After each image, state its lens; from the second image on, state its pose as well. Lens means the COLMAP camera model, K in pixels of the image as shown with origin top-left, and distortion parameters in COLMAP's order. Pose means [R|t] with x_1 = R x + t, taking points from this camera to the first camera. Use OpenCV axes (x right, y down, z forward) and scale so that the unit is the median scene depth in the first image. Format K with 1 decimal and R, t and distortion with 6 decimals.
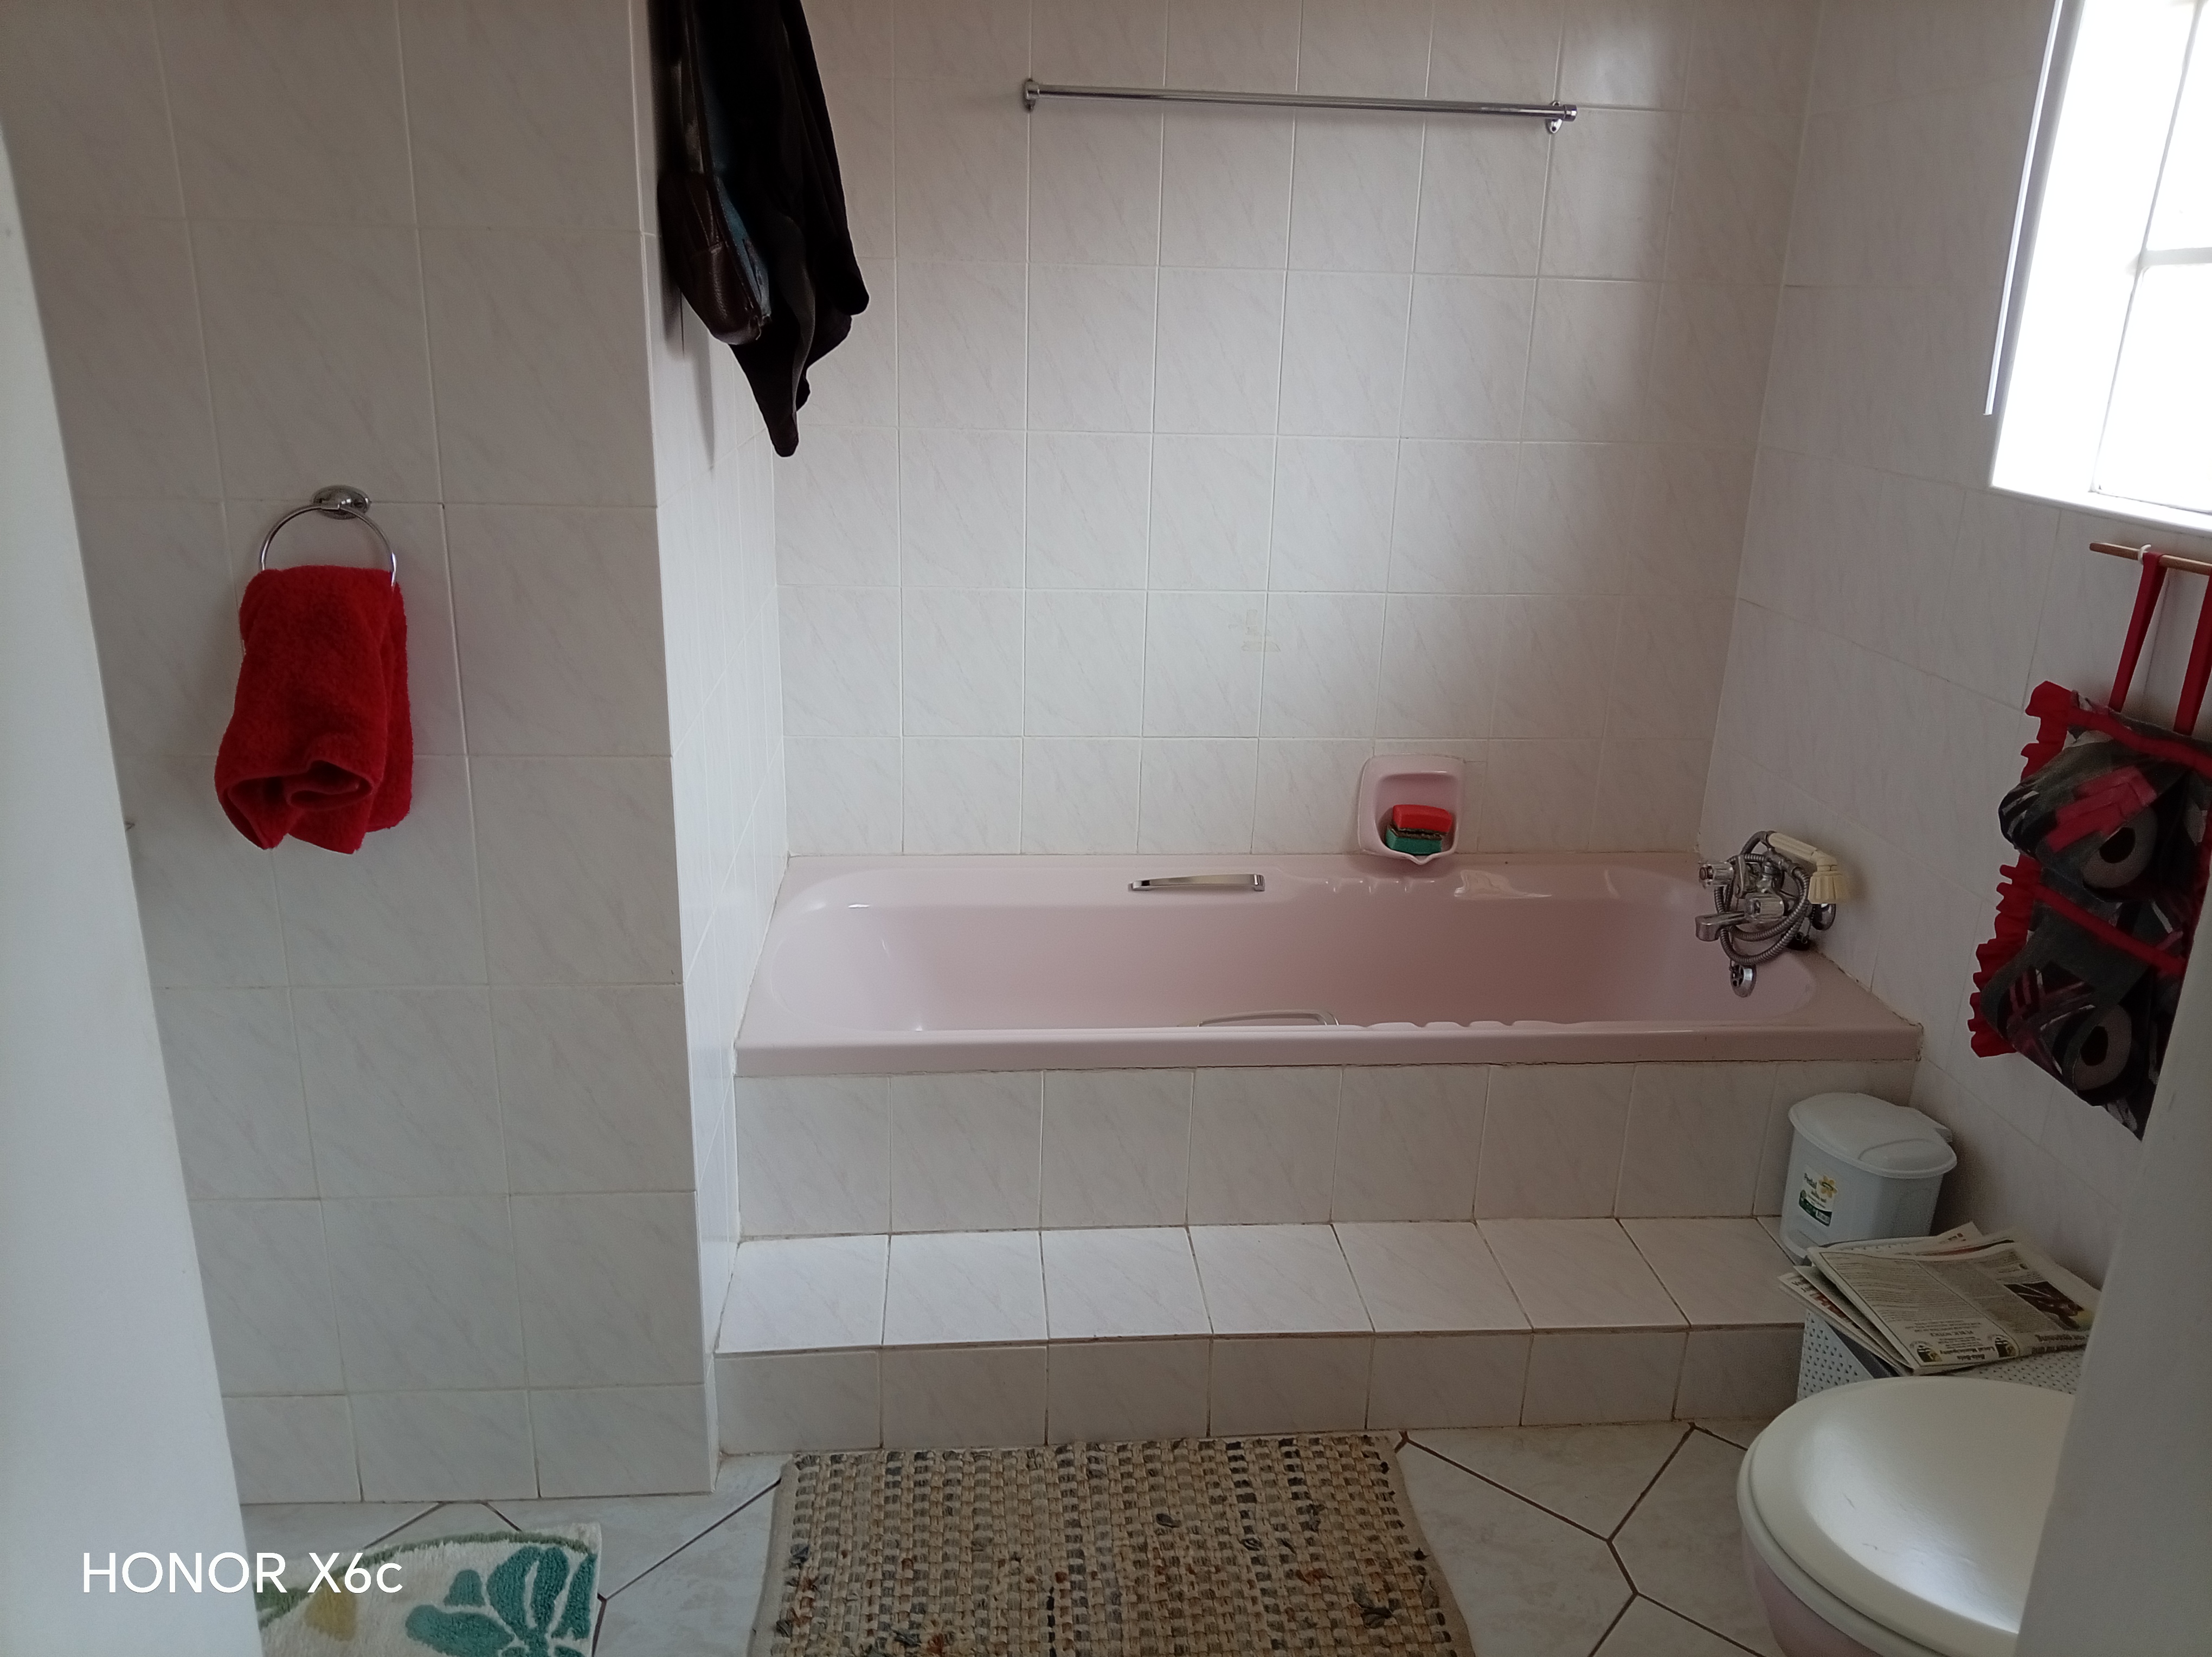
lens RADIAL K [[1627.3, 0, 1113.8], [0, 1627.3, 821.9], [0, 0, 1]] dist [0.059043, -0.140781]
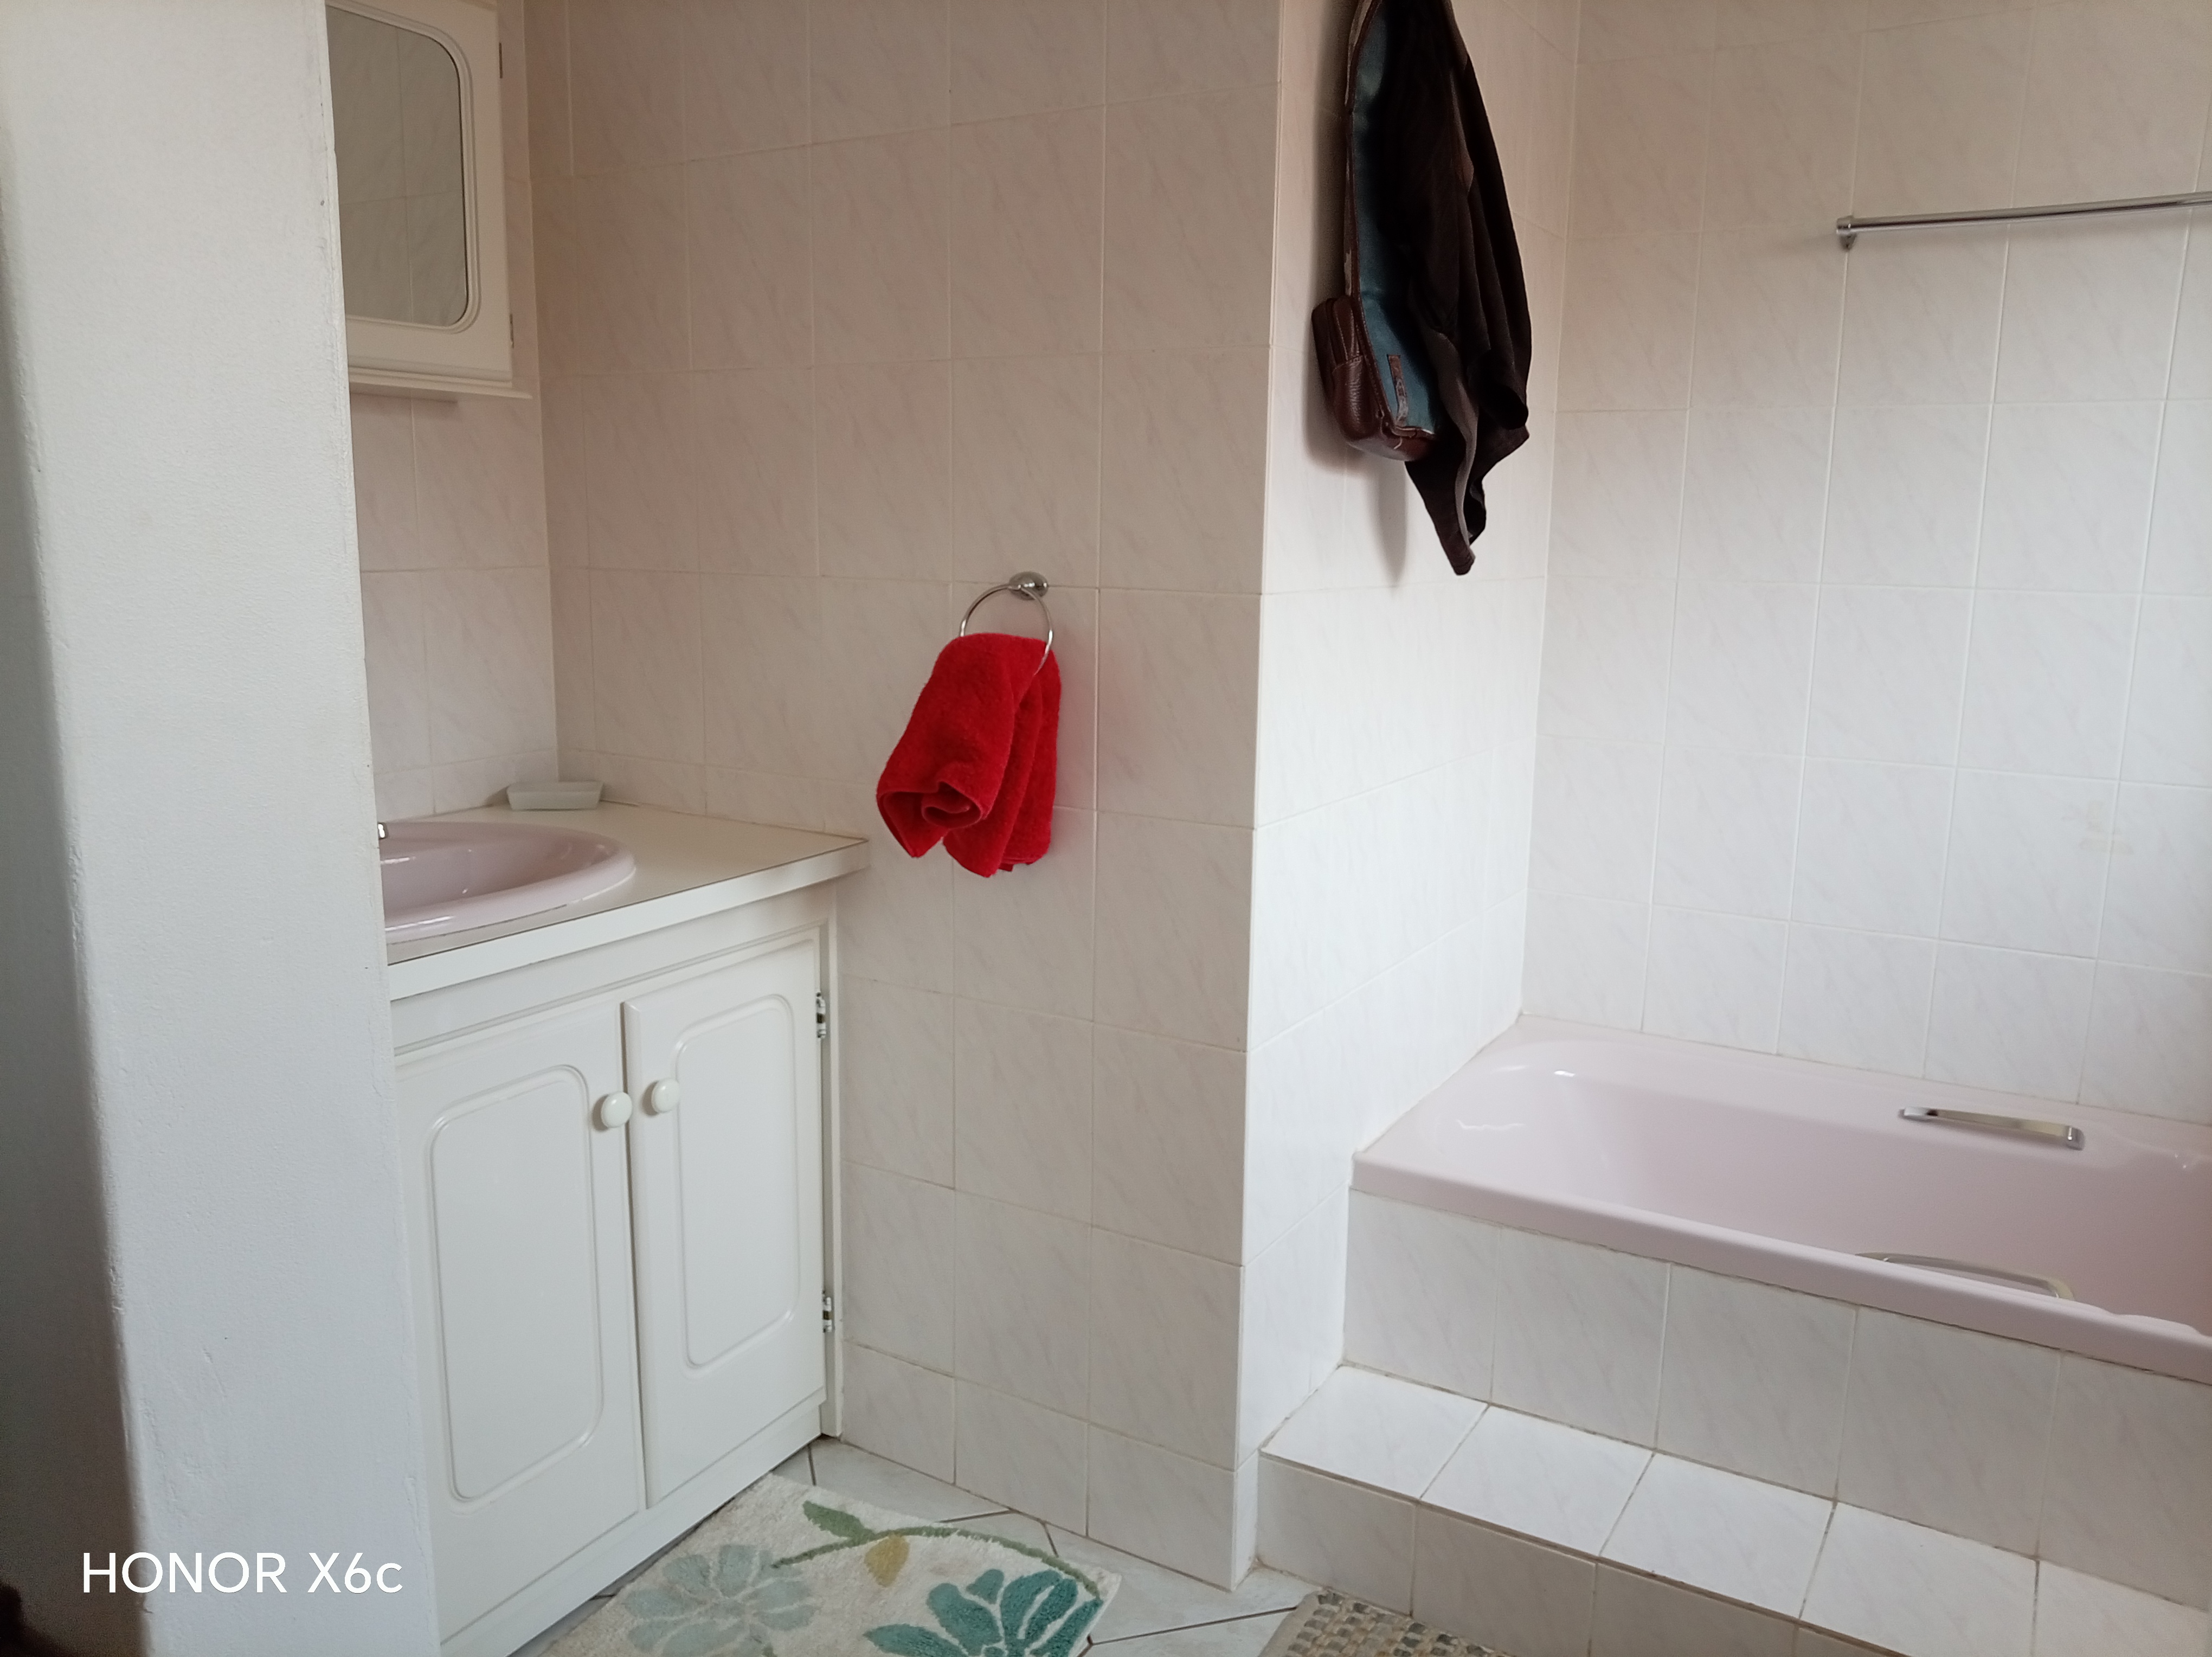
lens RADIAL K [[1637.6, 0, 1112.5], [0, 1637.6, 821.0], [0, 0, 1]] dist [0.029779, -0.080015]
pose [[0.808979, 0.087736, -0.581253, 0.230948], [-0.172918, 0.980569, -0.092655, 0.058816], [0.561830, 0.175465, 0.808430, 0.078976]]
